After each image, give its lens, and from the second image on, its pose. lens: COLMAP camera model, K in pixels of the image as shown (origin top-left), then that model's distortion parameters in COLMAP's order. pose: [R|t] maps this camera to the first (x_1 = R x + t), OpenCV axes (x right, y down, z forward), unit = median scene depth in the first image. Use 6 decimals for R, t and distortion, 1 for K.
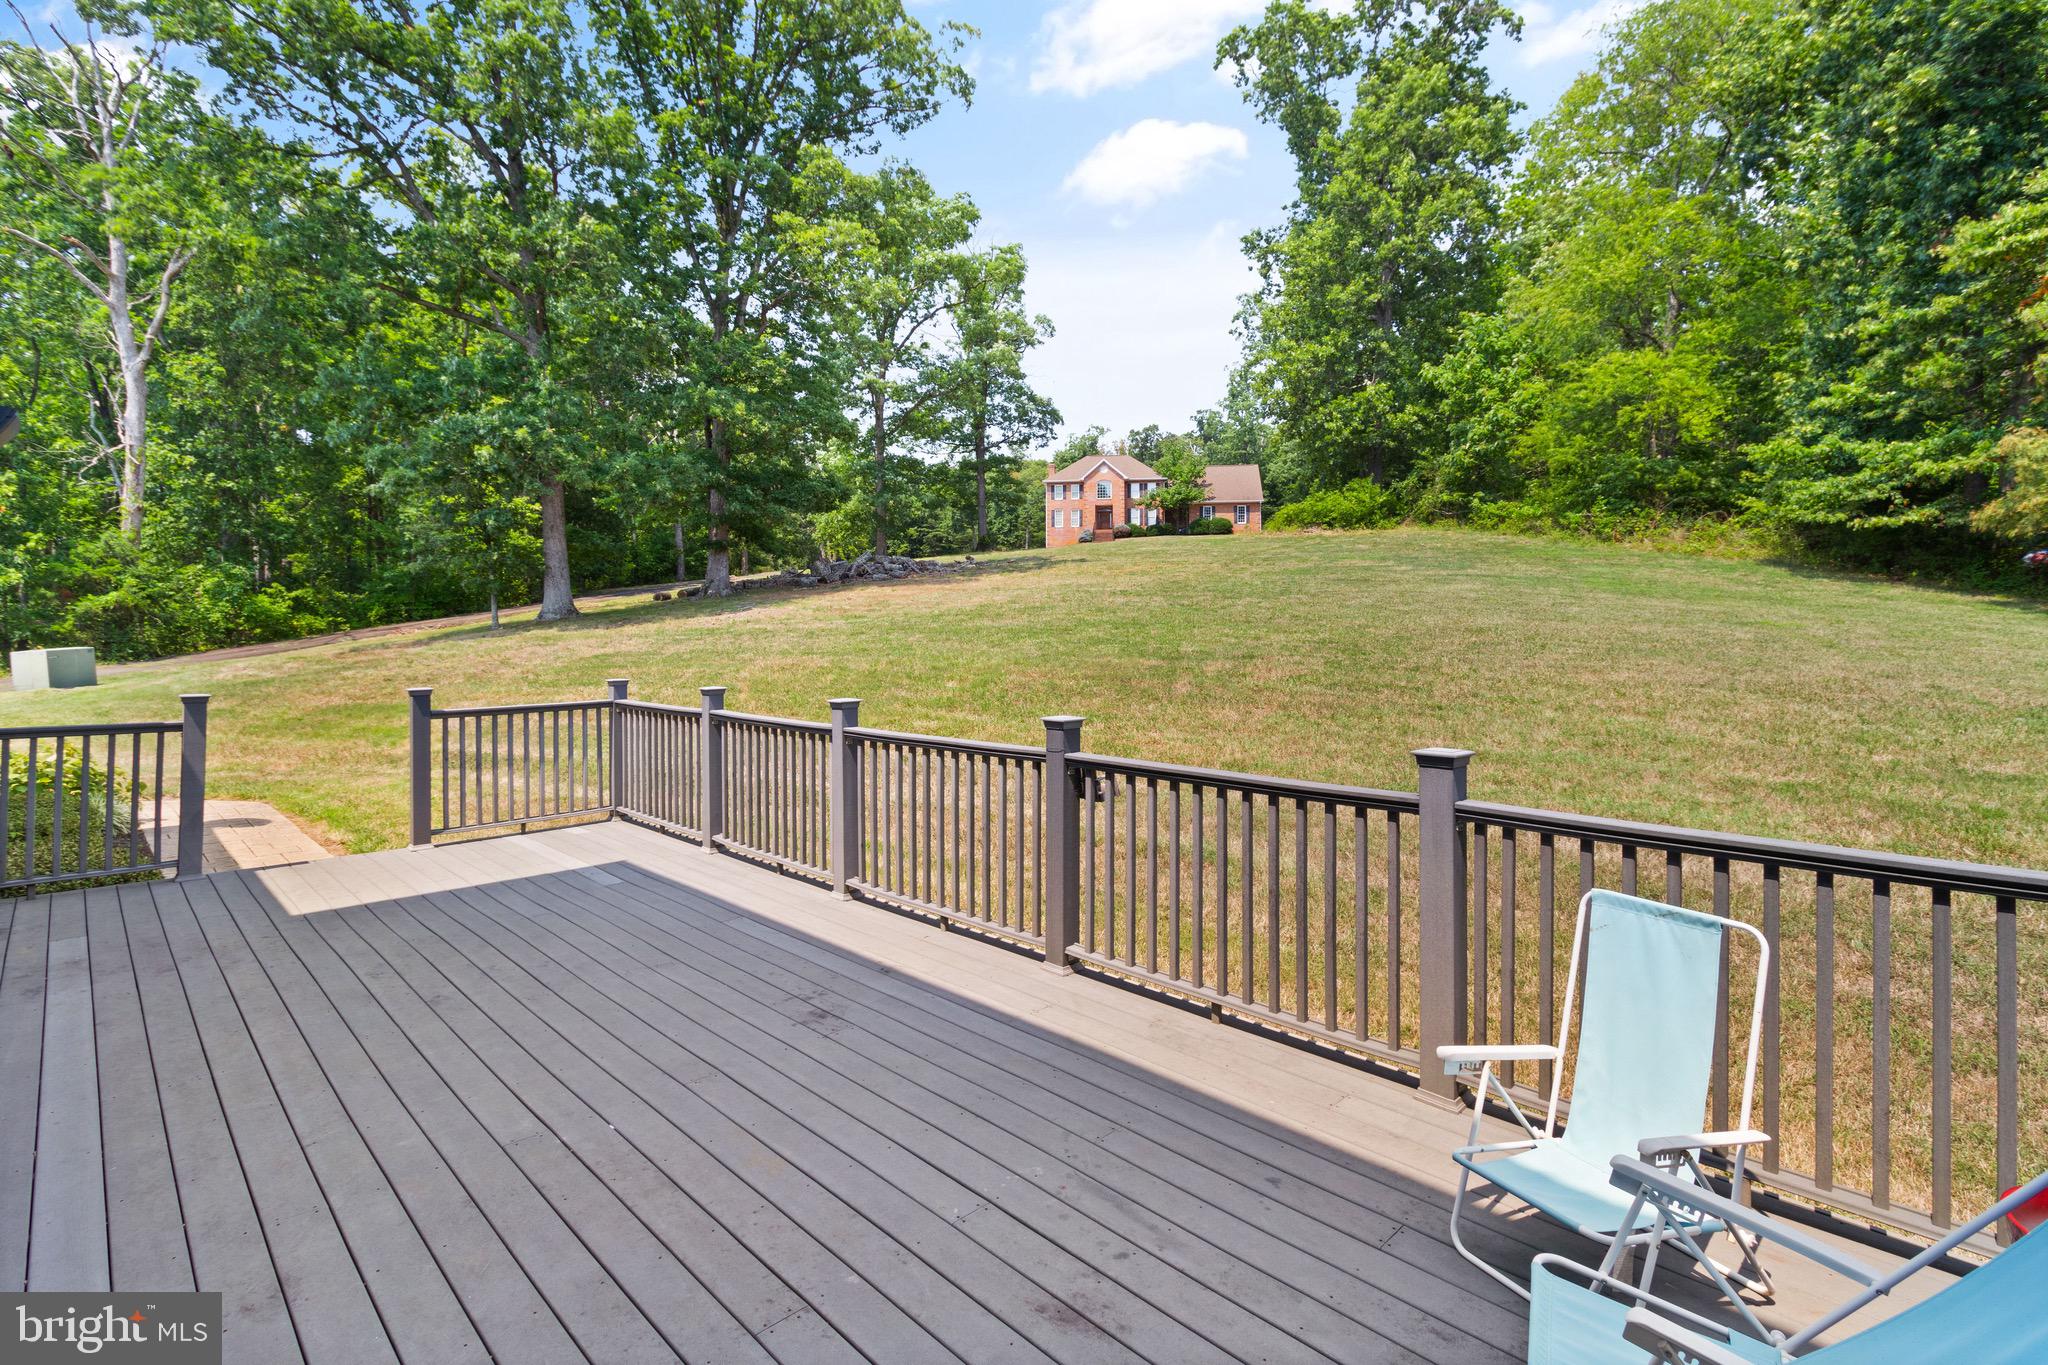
lens RADIAL K [[957.2, 0, 1037.7], [0, 957.2, 633.3], [0, 0, 1]] dist [-0.000162, 0.000194]
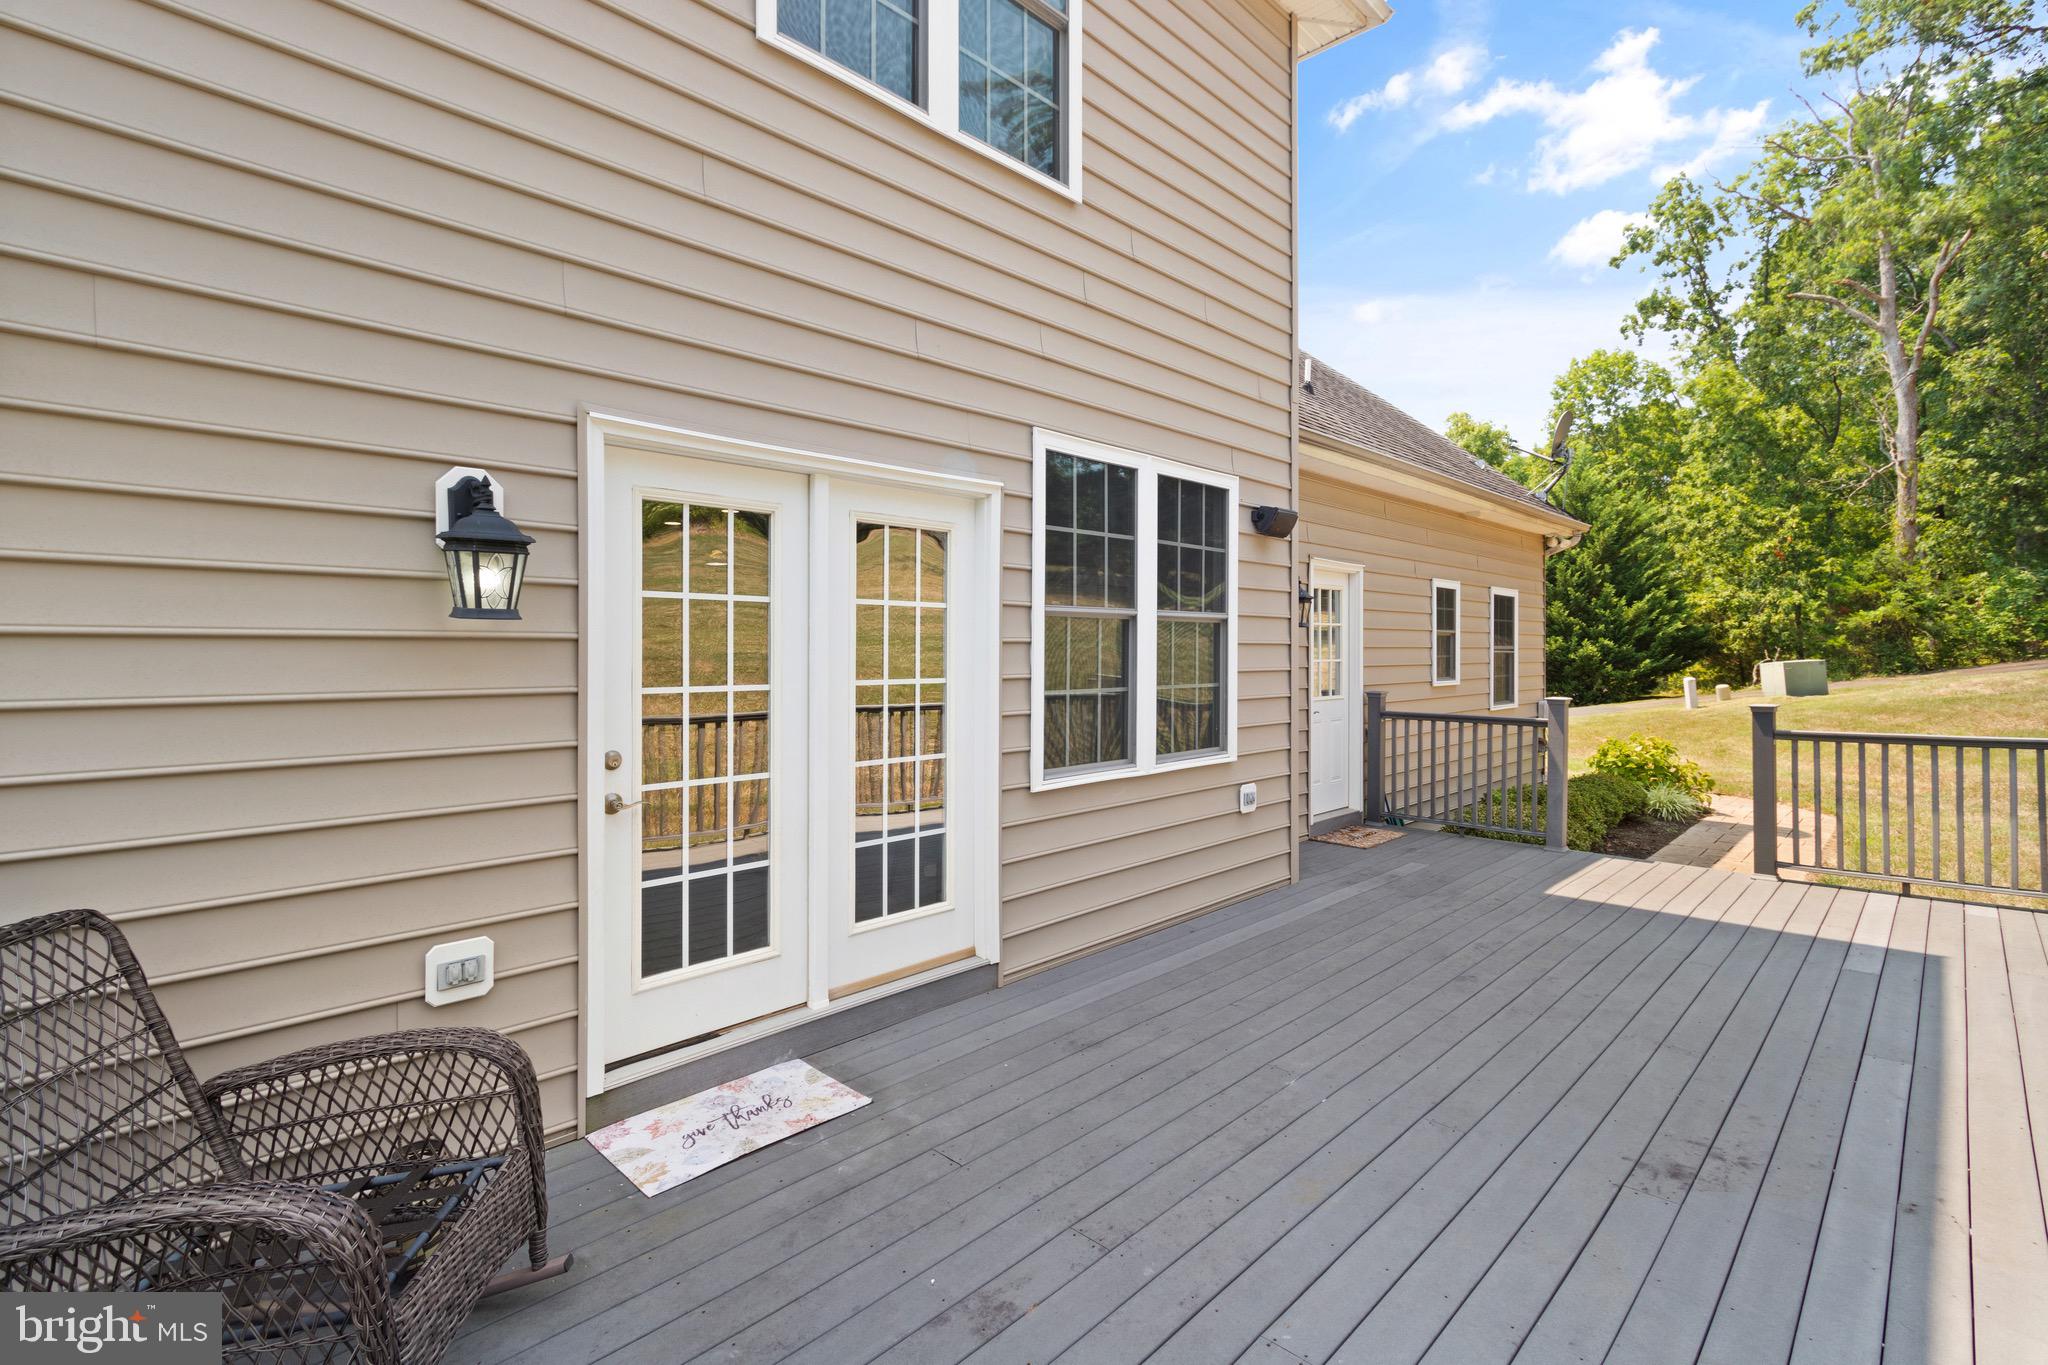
lens RADIAL K [[953.7, 0, 1016.4], [0, 953.7, 647.2], [0, 0, 1]] dist [0.000510, 0.000171]
pose [[-0.004542, -0.006224, -0.999970, 0.068221], [0.006506, 0.999959, -0.006254, 0.000875], [0.999969, -0.006534, -0.004501, 0.070855]]
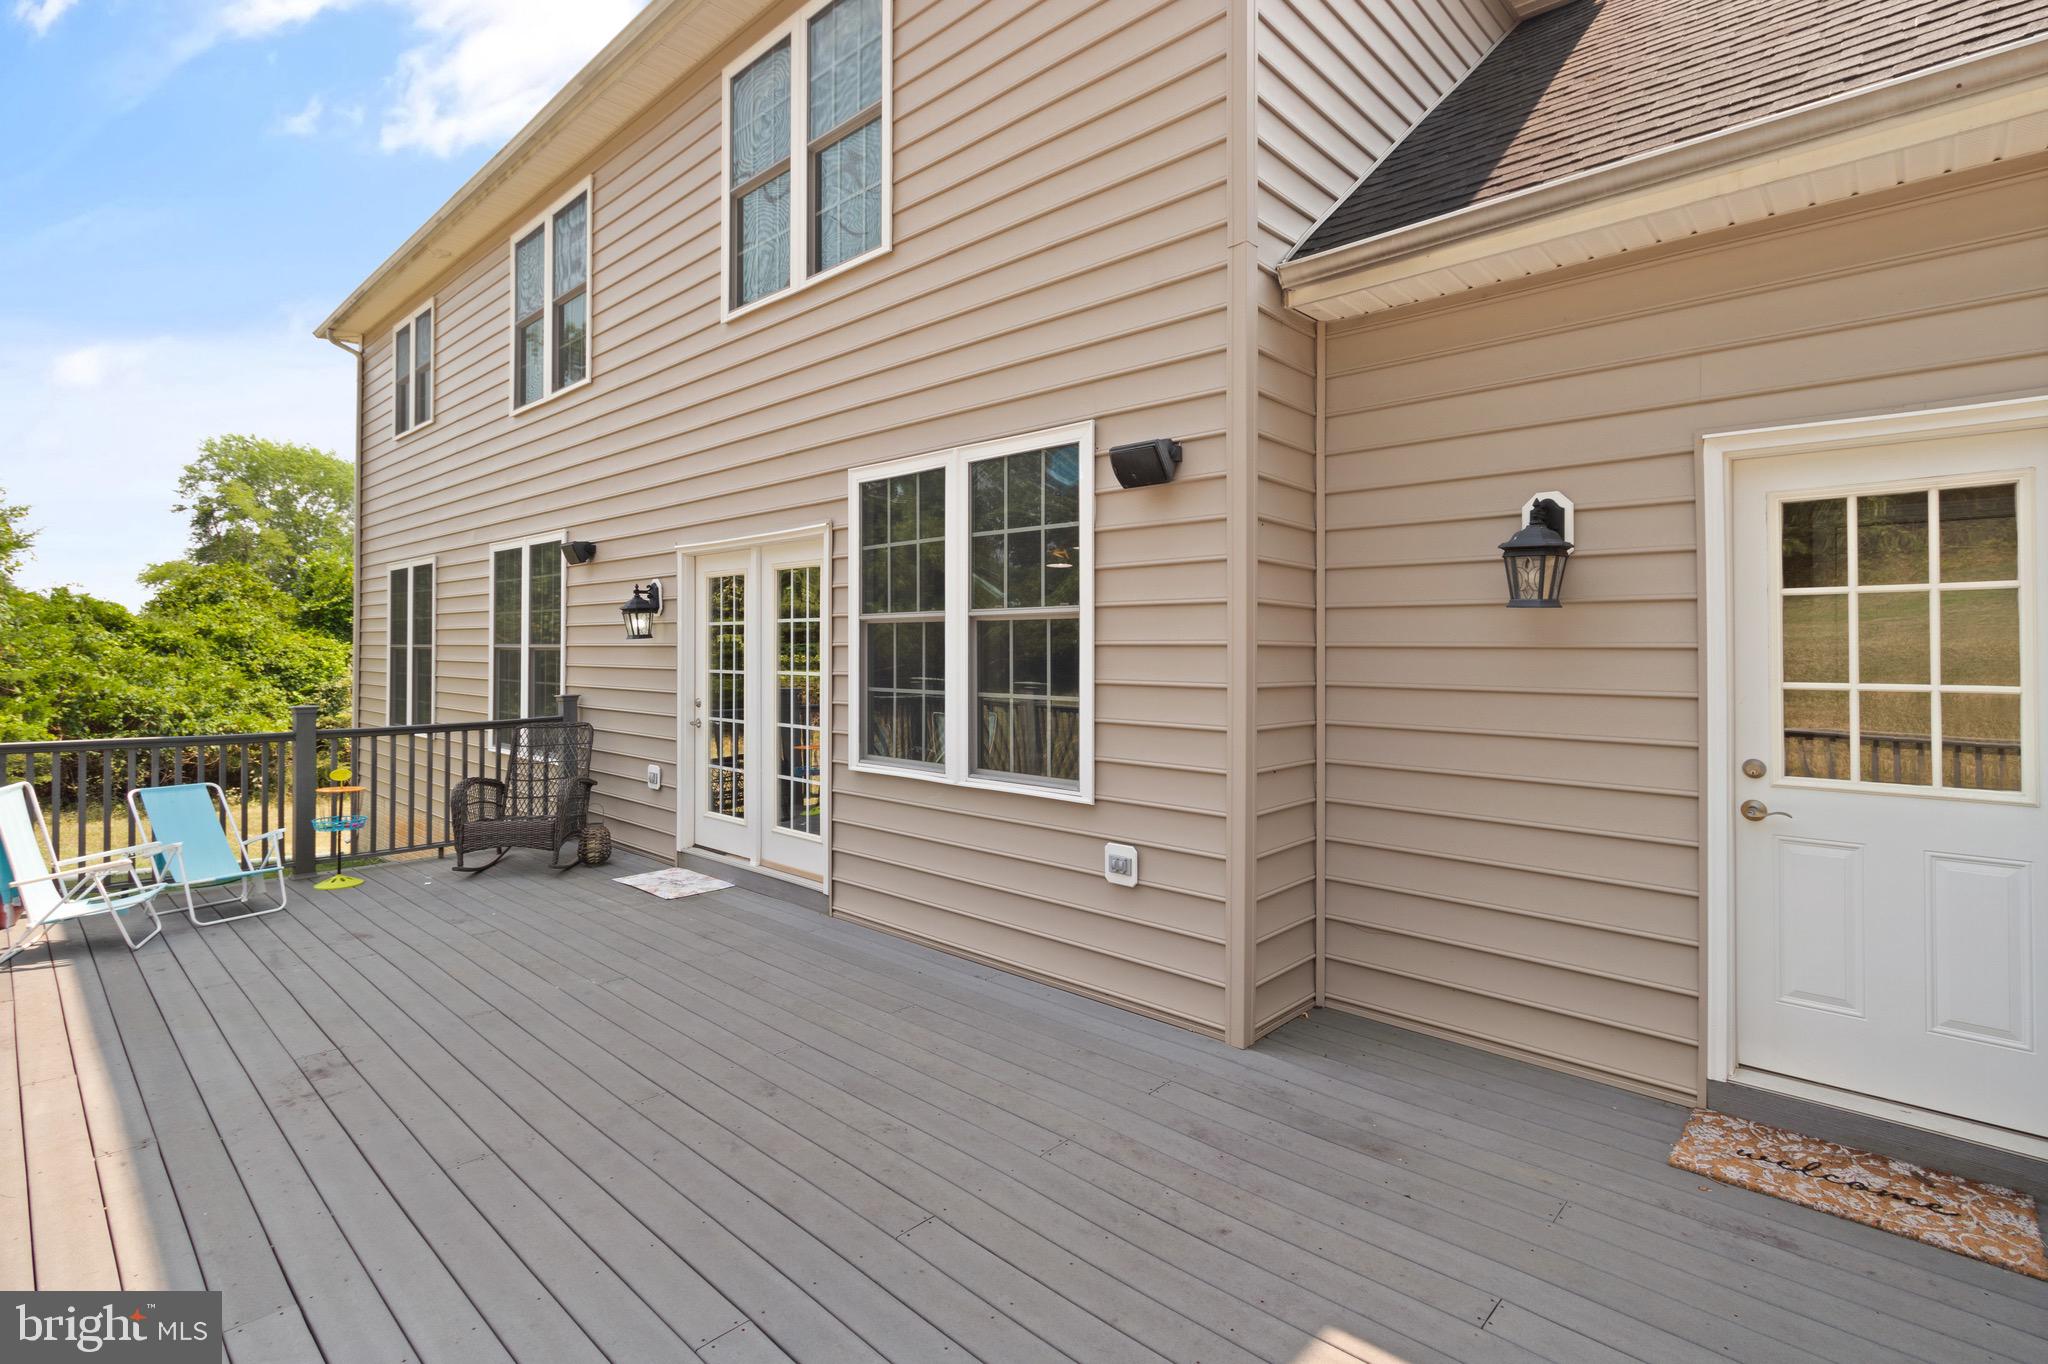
lens RADIAL K [[953.7, 0, 1016.4], [0, 953.7, 646.7], [0, 0, 1]] dist [0.000510, 0.000171]
pose [[-0.999633, -0.004920, -0.026627, -0.118708], [-0.004703, 0.999955, -0.008225, 0.000468], [0.026666, -0.008097, -0.999612, 0.265787]]
